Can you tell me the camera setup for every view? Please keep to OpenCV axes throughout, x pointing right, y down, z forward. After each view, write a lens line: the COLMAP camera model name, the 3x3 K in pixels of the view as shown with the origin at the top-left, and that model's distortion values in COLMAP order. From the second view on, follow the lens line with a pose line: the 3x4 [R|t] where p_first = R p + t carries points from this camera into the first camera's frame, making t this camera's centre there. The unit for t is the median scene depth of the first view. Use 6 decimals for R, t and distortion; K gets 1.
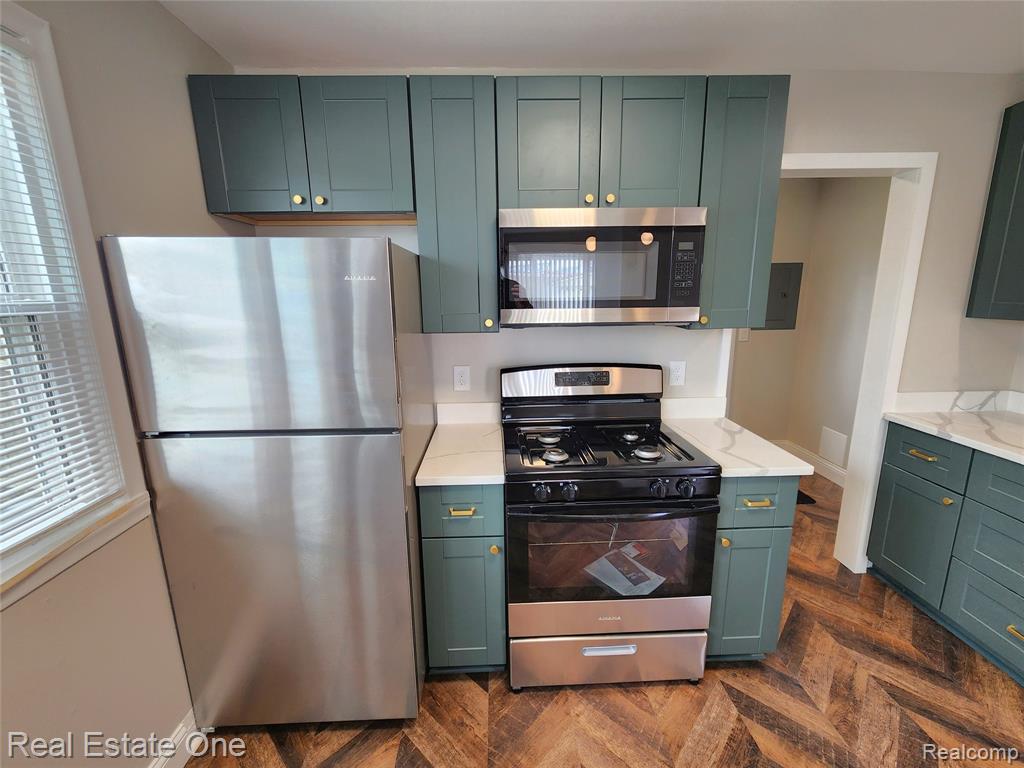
lens RADIAL K [[421.2, 0, 519.5], [0, 421.2, 380.6], [0, 0, 1]] dist [0.003748, -0.001297]
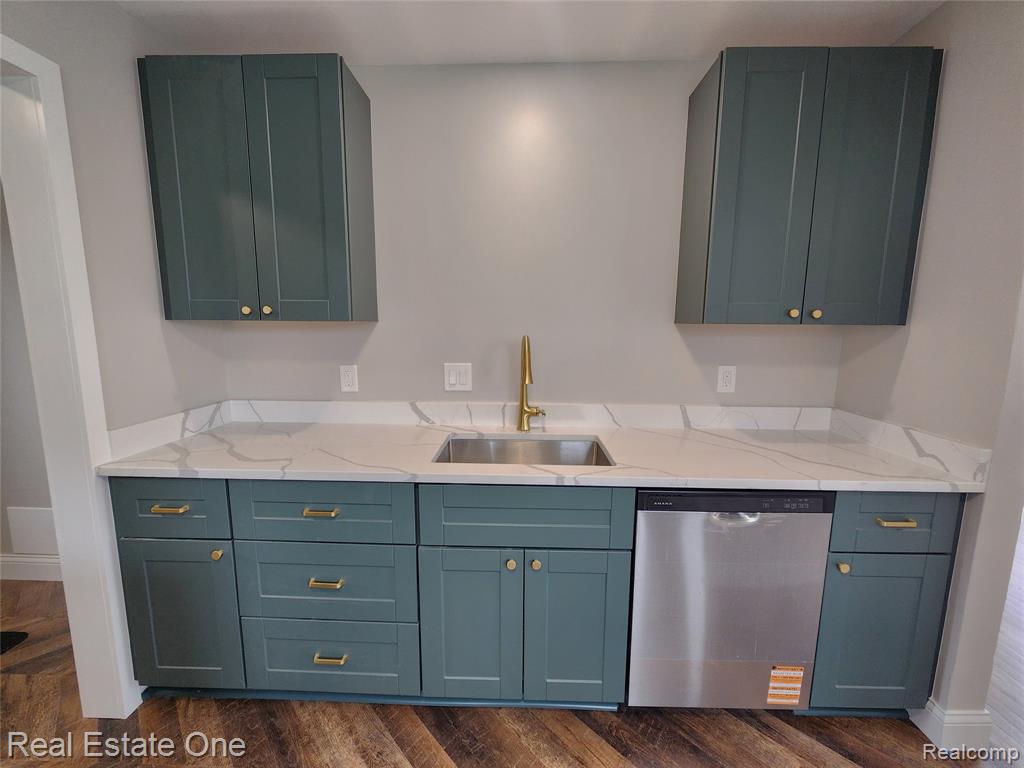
lens RADIAL K [[421.2, 0, 516.8], [0, 421.2, 381.3], [0, 0, 1]] dist [0.003748, -0.001297]
pose [[0.048337, -0.128927, 0.990475, 0.281539], [0.190992, 0.974530, 0.117530, -0.004933], [-0.980401, 0.183491, 0.071729, 0.309454]]
